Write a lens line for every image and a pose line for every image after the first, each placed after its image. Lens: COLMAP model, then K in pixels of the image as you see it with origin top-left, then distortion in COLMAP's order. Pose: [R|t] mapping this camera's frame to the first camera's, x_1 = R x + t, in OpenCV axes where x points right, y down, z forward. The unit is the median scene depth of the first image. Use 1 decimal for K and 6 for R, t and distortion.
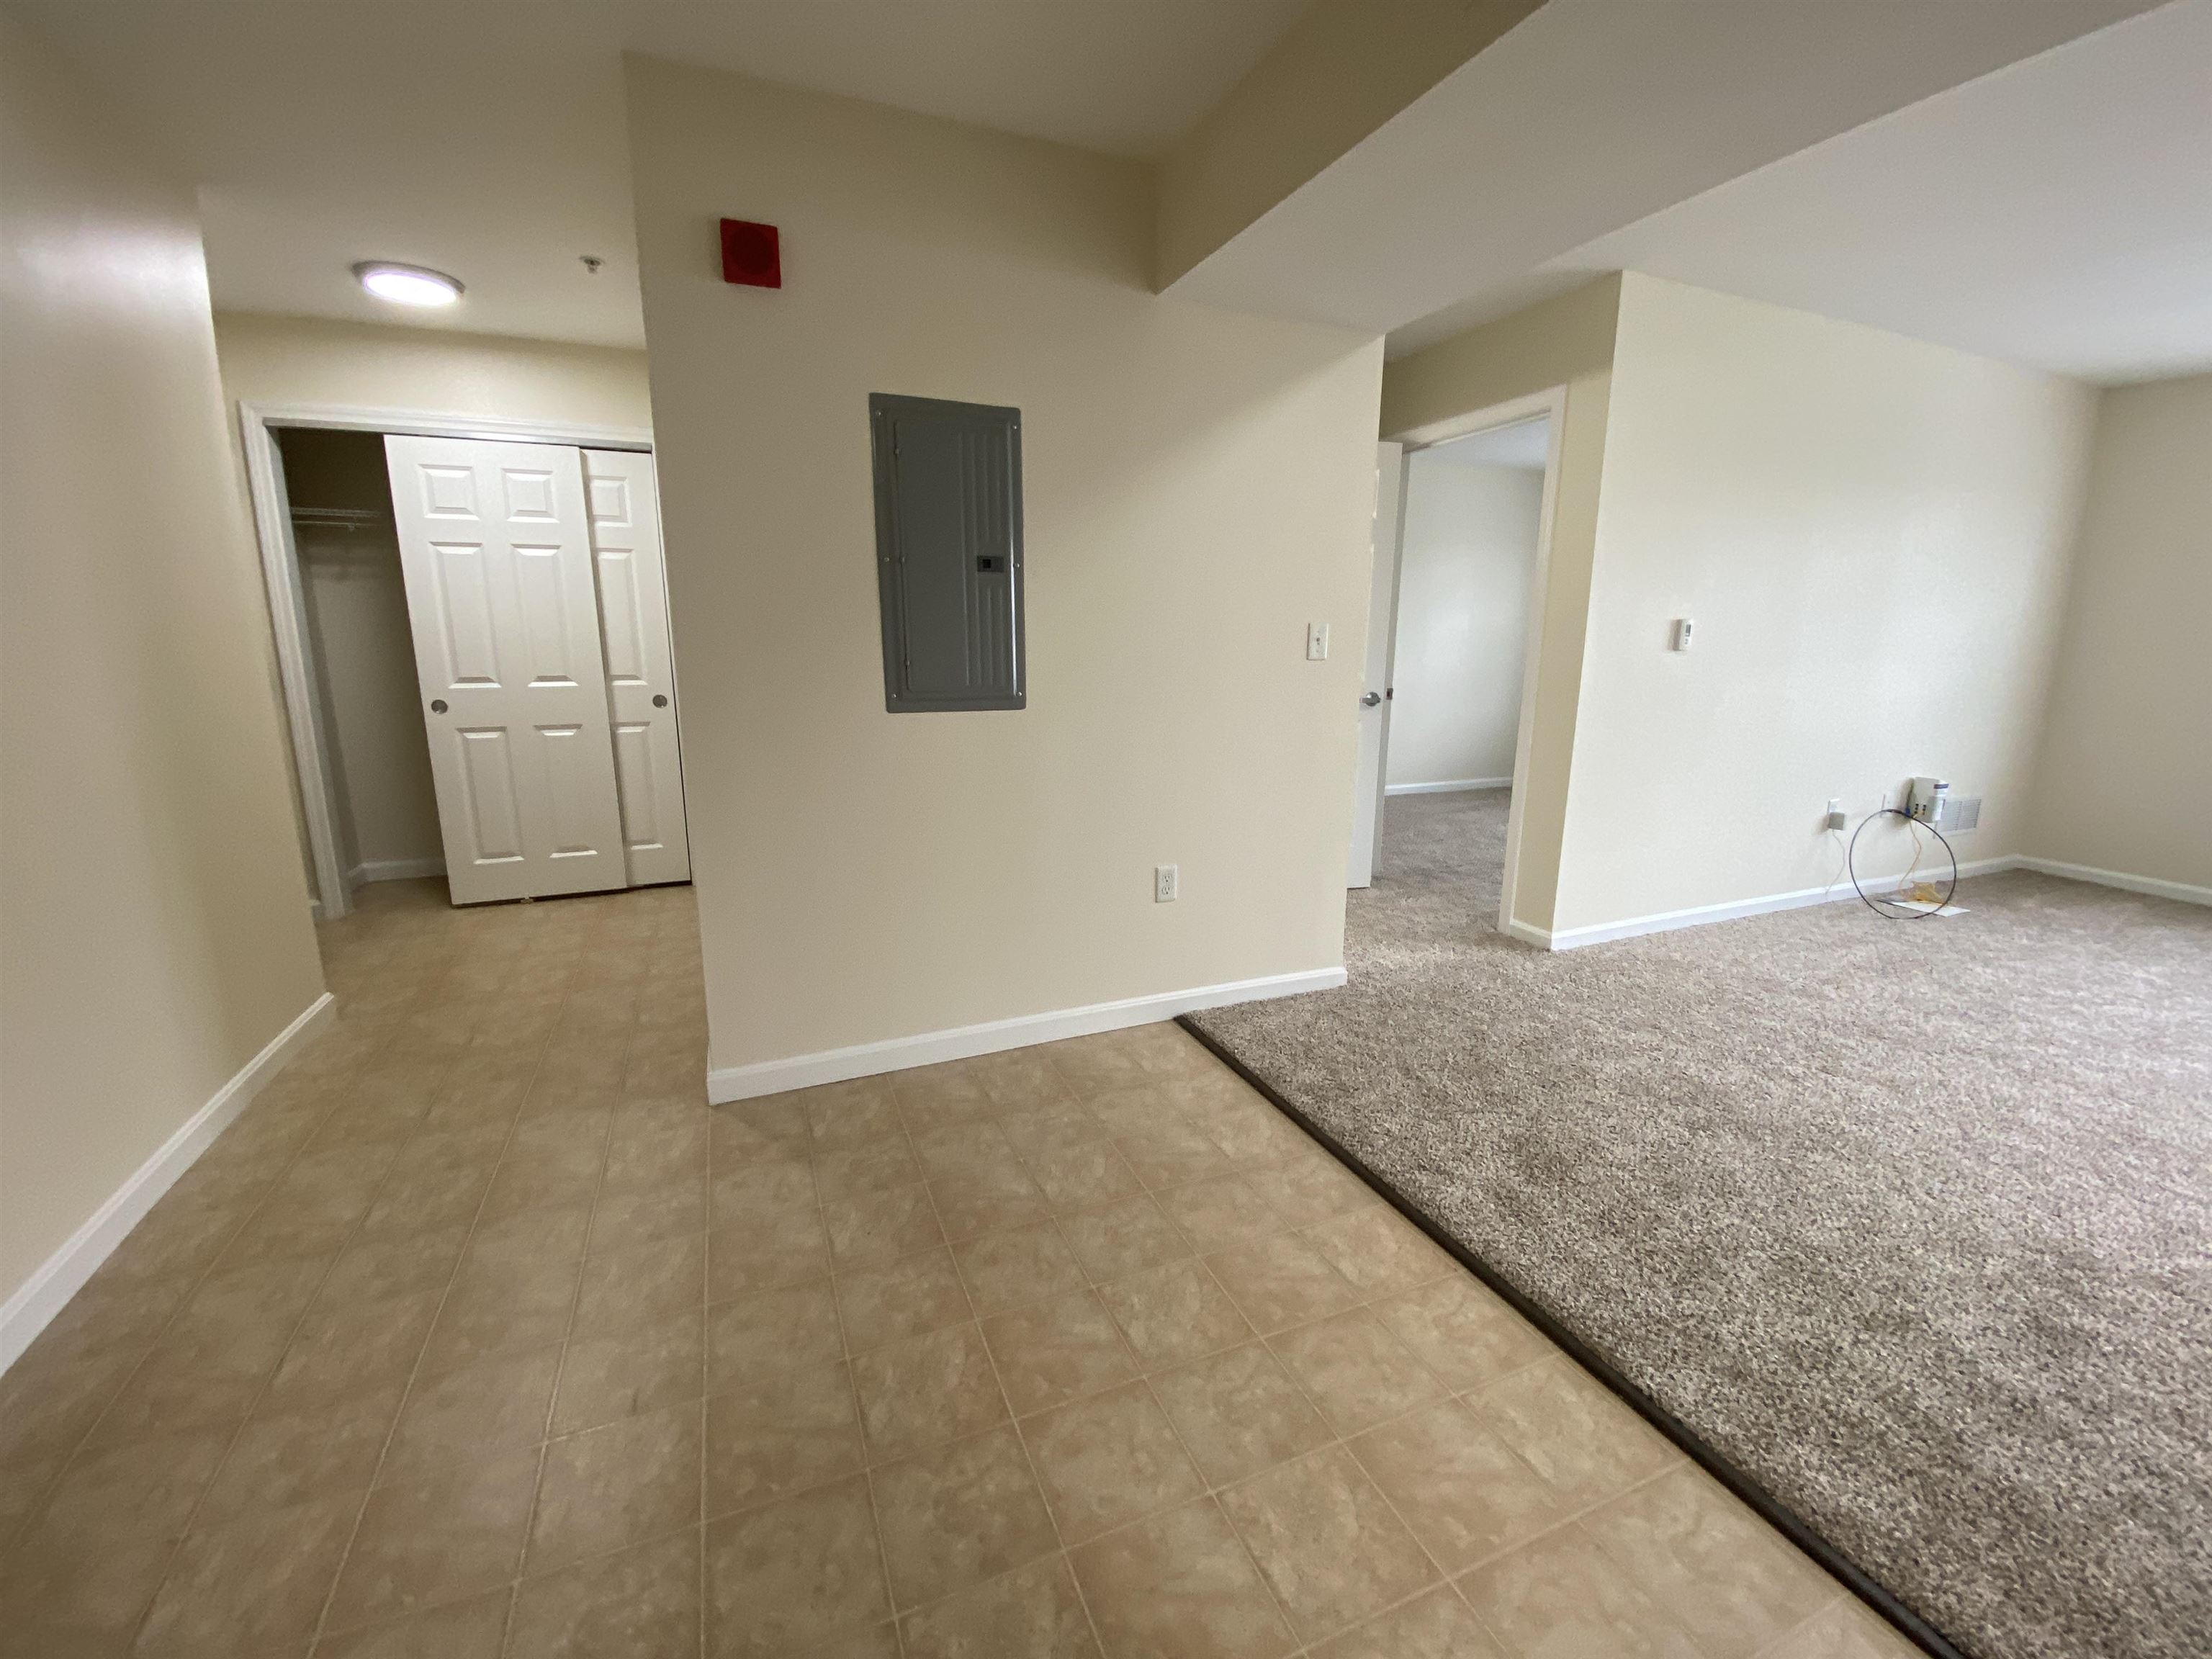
lens RADIAL K [[903.3, 0, 1096.3], [0, 903.3, 828.4], [0, 0, 1]] dist [0.020135, -0.021913]
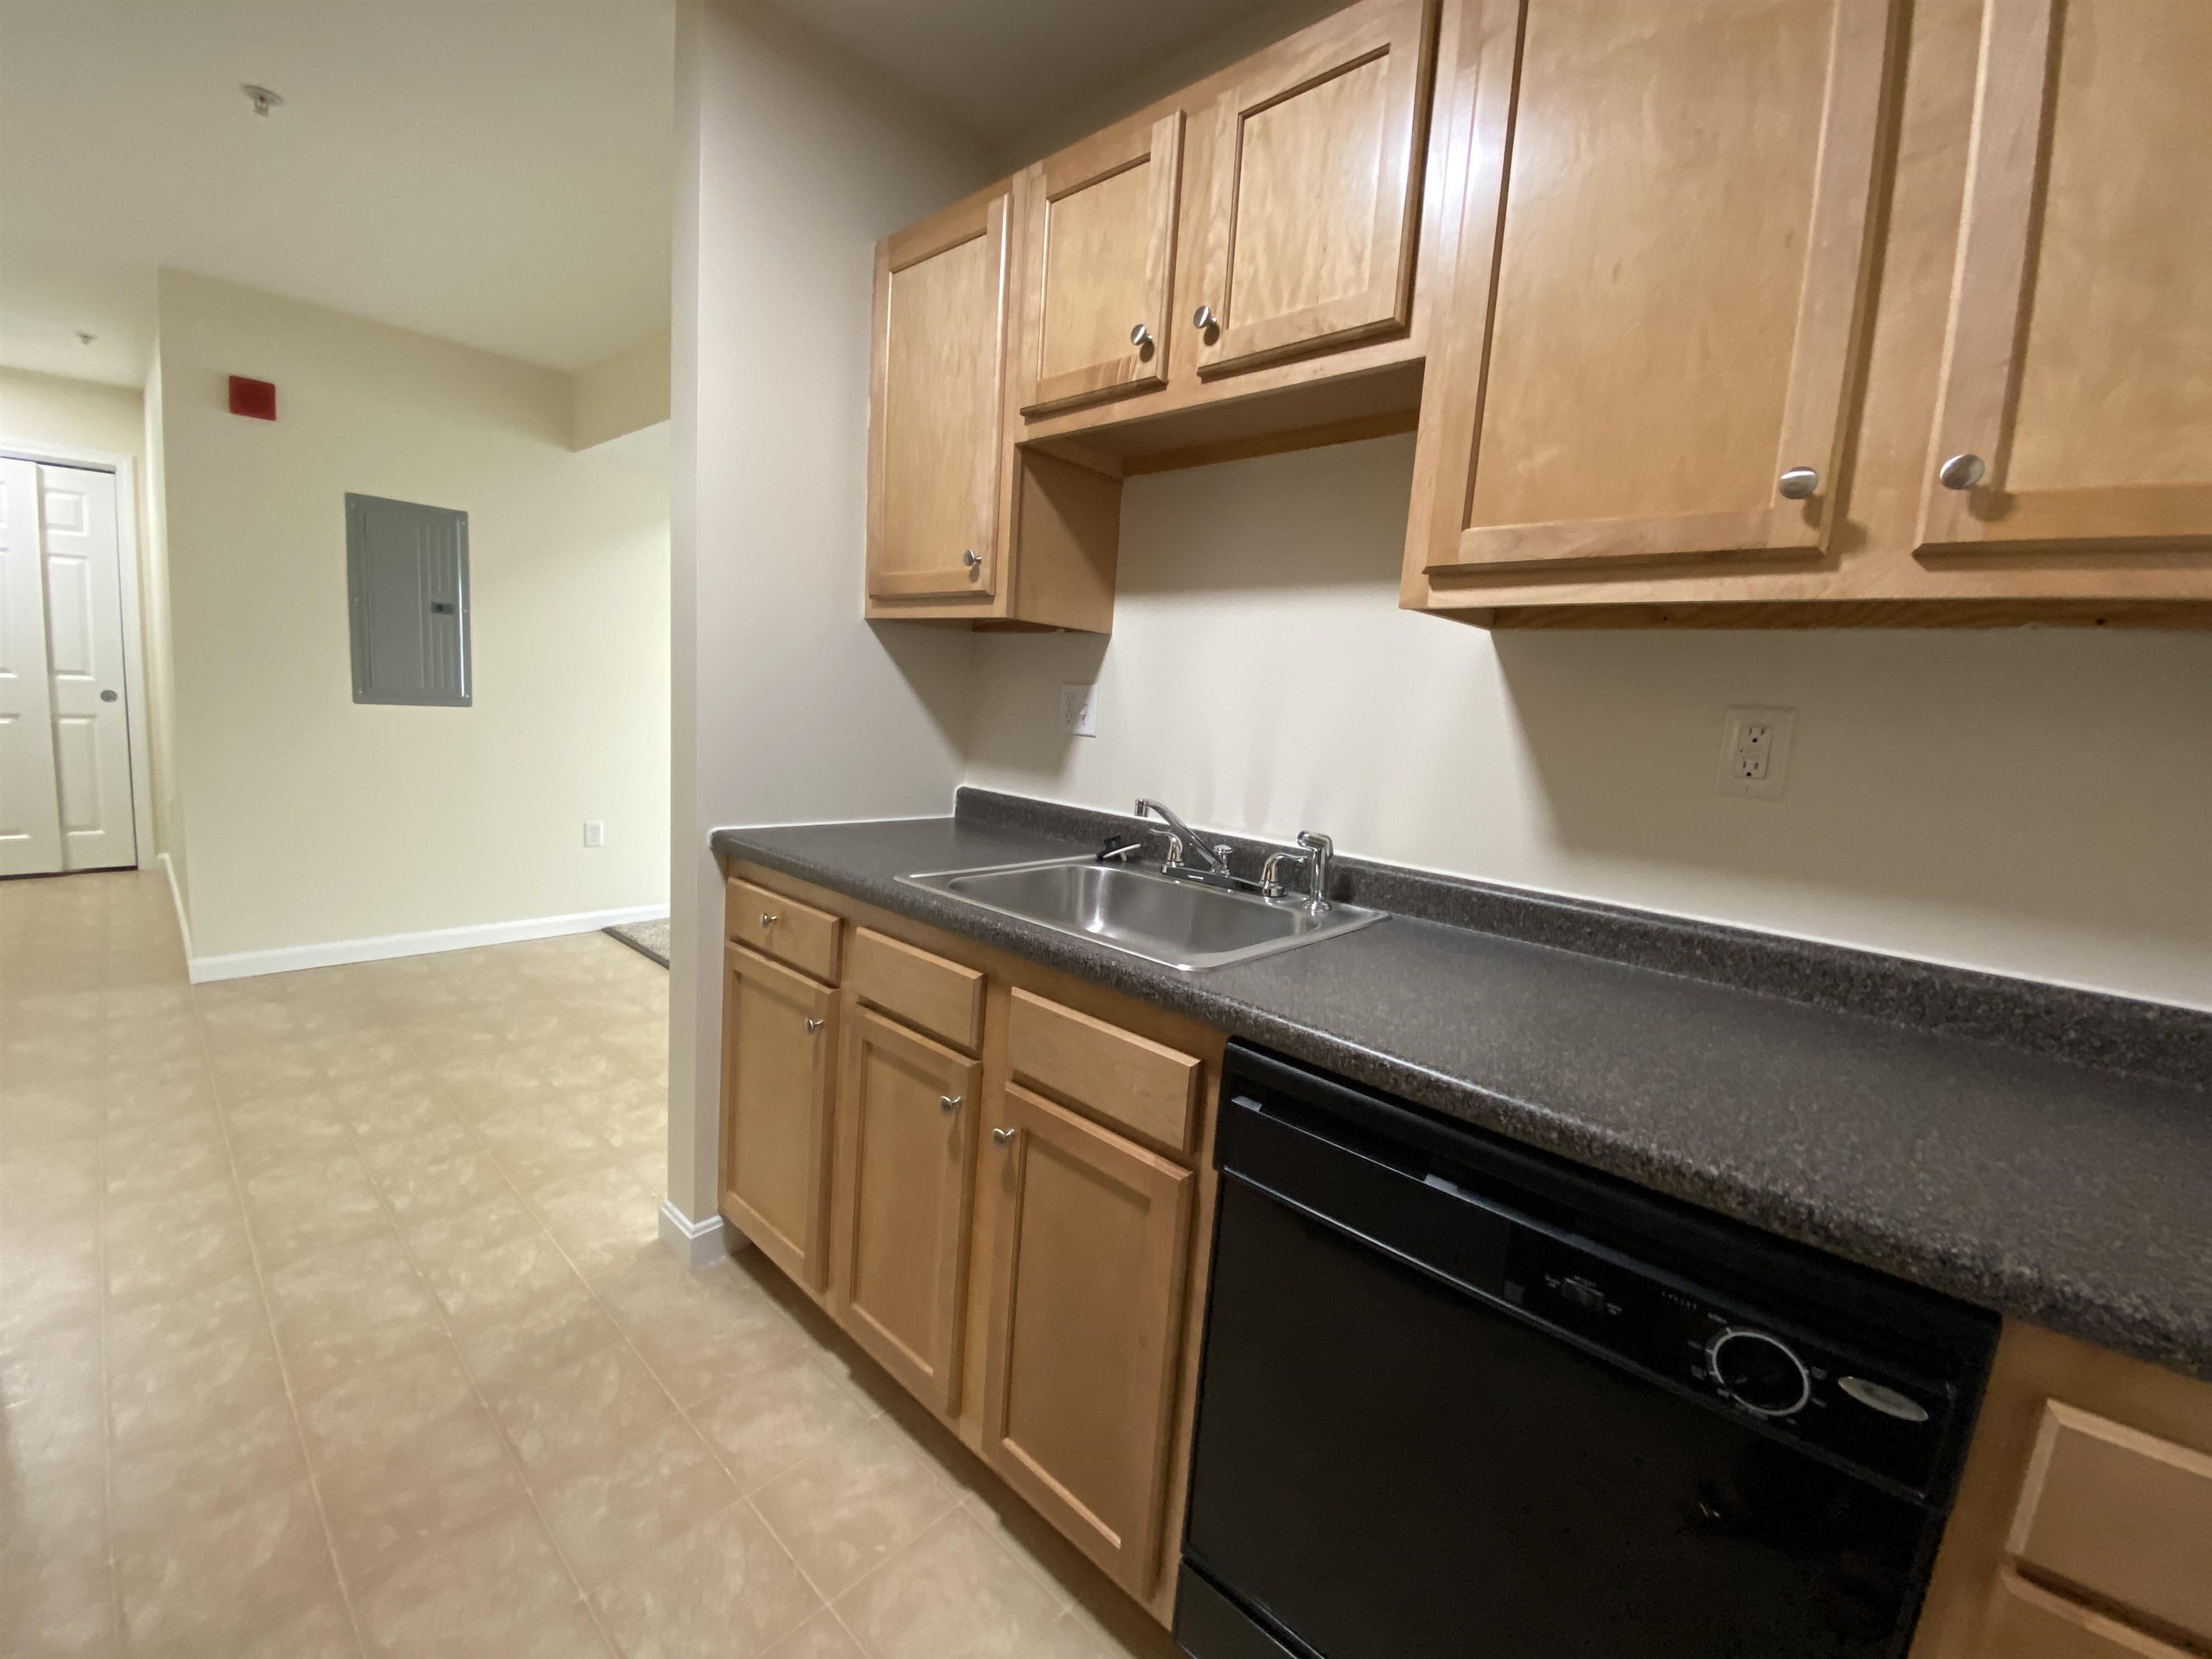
lens RADIAL K [[899.6, 0, 1097.2], [0, 899.6, 820.6], [0, 0, 1]] dist [0.007063, -0.015213]
pose [[0.902564, 0.001267, 0.430553, 0.174968], [0.024187, 0.998267, -0.053640, 0.129698], [-0.429875, 0.058827, 0.900970, -0.622876]]
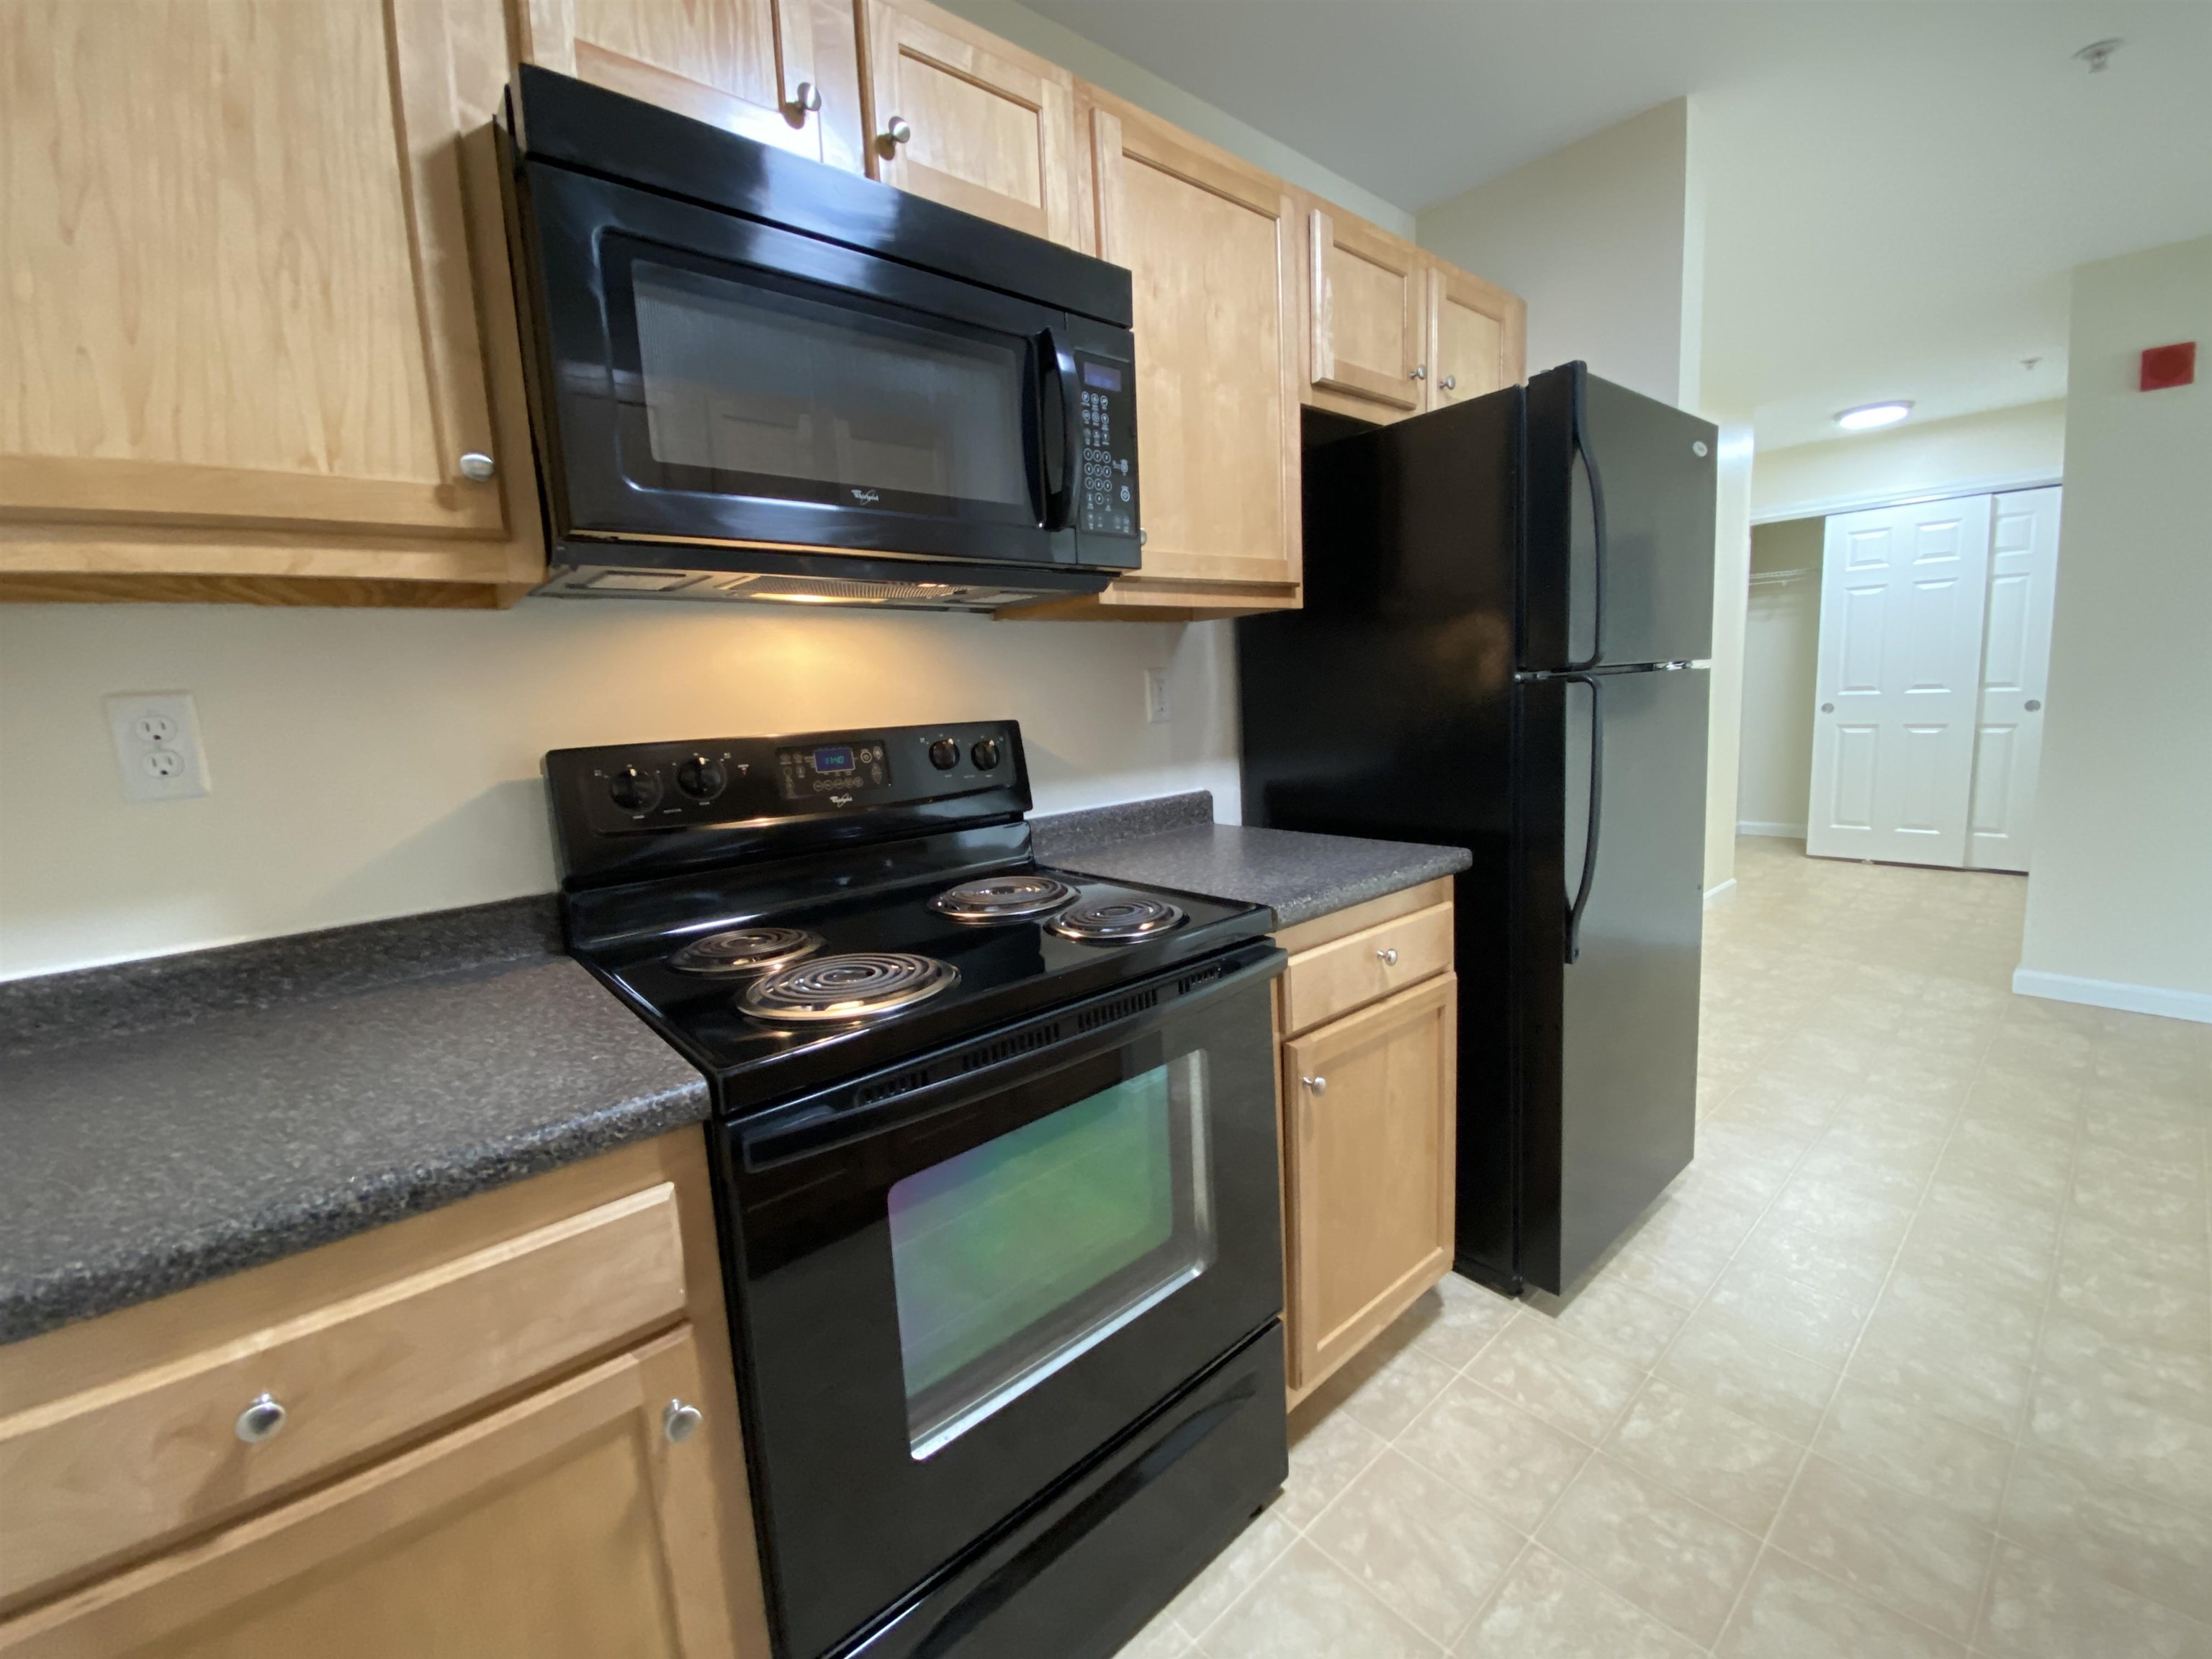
lens RADIAL K [[899.6, 0, 1097.2], [0, 899.6, 820.6], [0, 0, 1]] dist [0.007063, -0.015213]
pose [[0.310870, 0.118052, -0.943093, 0.290304], [-0.147024, 0.986286, 0.074995, 0.119884], [0.939012, 0.115344, 0.323963, -0.578040]]
